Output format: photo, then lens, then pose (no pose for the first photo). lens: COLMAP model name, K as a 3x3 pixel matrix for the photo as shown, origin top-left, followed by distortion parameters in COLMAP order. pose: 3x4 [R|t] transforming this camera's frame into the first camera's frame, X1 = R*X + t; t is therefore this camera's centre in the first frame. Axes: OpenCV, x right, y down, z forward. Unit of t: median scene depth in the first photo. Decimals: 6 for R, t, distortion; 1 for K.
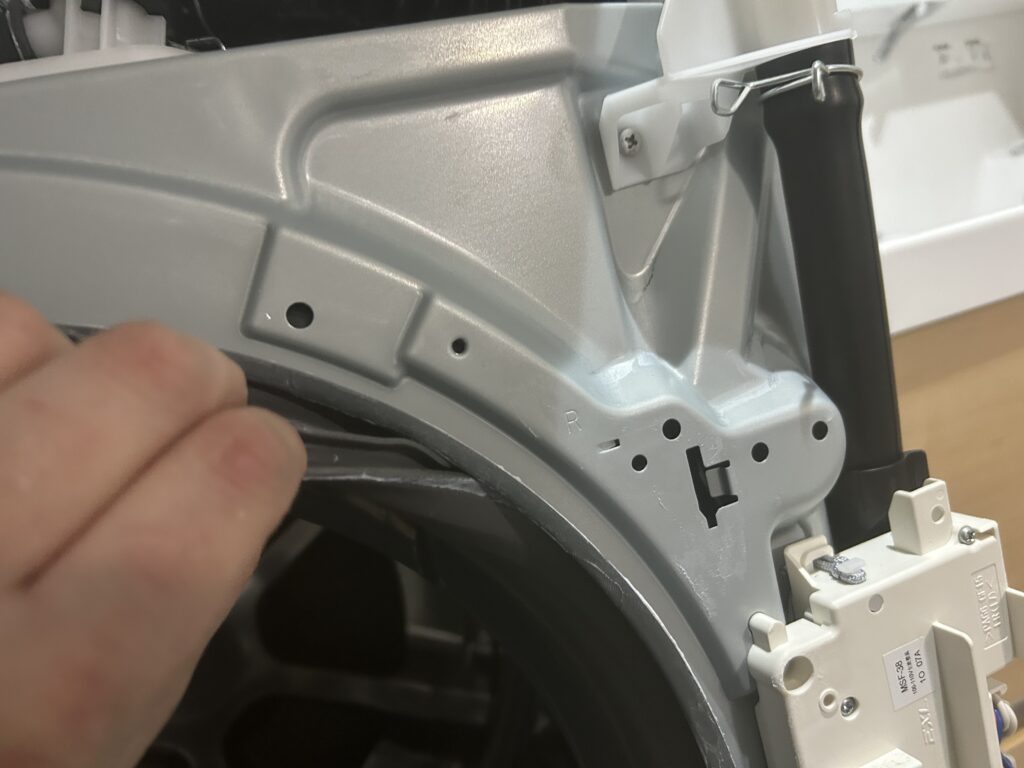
lens RADIAL K [[789.0, 0, 512.0], [0, 789.0, 384.0], [0, 0, 1]] dist [0.010188, -0.002544]
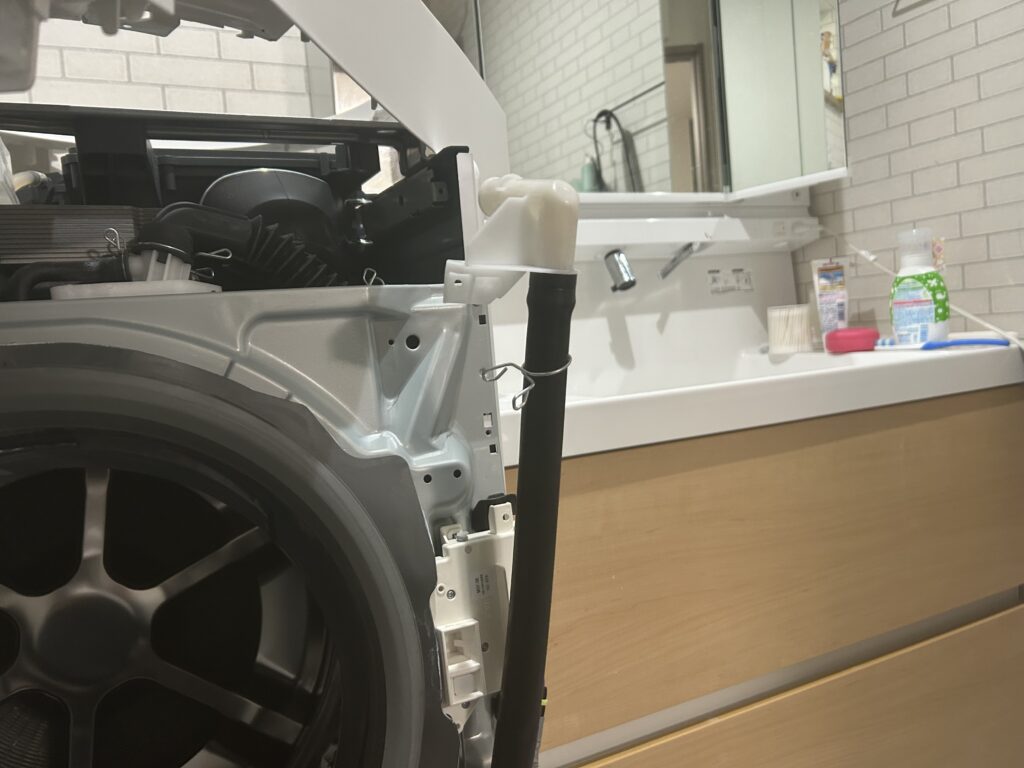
lens RADIAL K [[796.9, 0, 512.0], [0, 796.9, 384.0], [0, 0, 1]] dist [0.063163, -0.091459]
pose [[0.988006, 0.129040, 0.084809, 0.318661], [-0.115254, 0.981773, -0.151123, 0.136292], [-0.102764, 0.139535, 0.984870, -1.370930]]
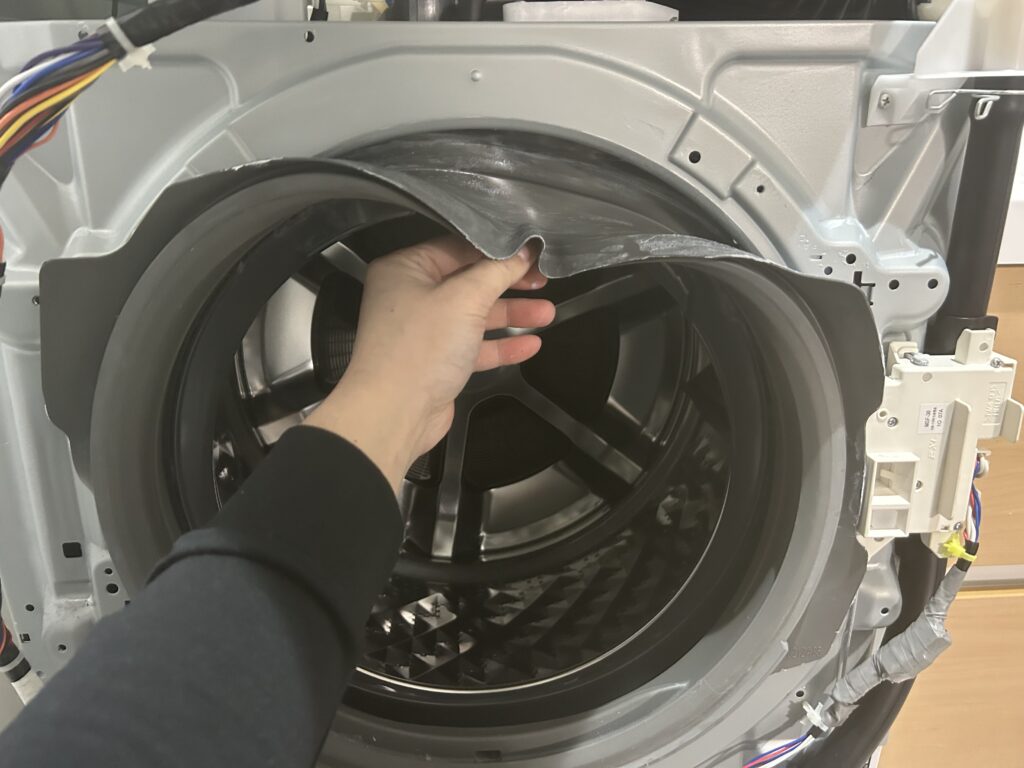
lens RADIAL K [[792.8, 0, 514.1], [0, 792.8, 372.9], [0, 0, 1]] dist [0.013994, -0.023645]
pose [[0.931363, 0.304188, -0.200083, -0.091794], [-0.257025, 0.938530, 0.230434, 0.078492], [0.257879, -0.163191, 0.952296, -1.082486]]
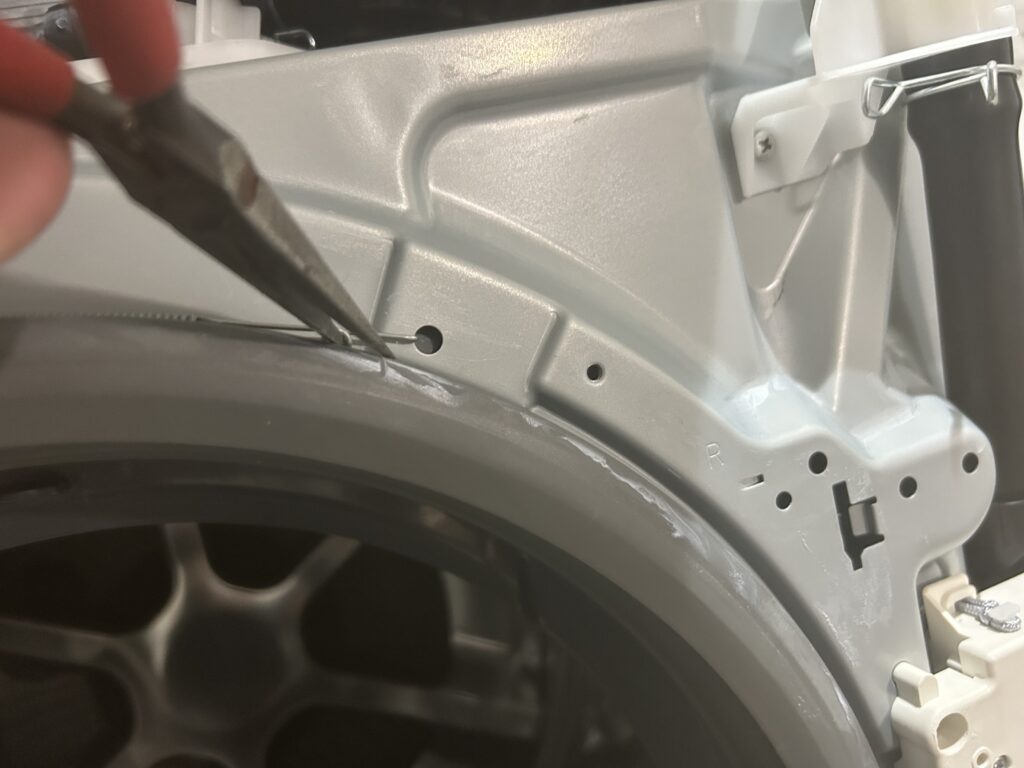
lens RADIAL K [[792.8, 0, 514.1], [0, 792.8, 372.9], [0, 0, 1]] dist [0.013994, -0.023645]
pose [[0.999862, 0.009746, -0.013464, -0.128125], [-0.009747, 0.999953, 0.000011, -0.040557], [0.013464, 0.000120, 0.999909, 0.075465]]
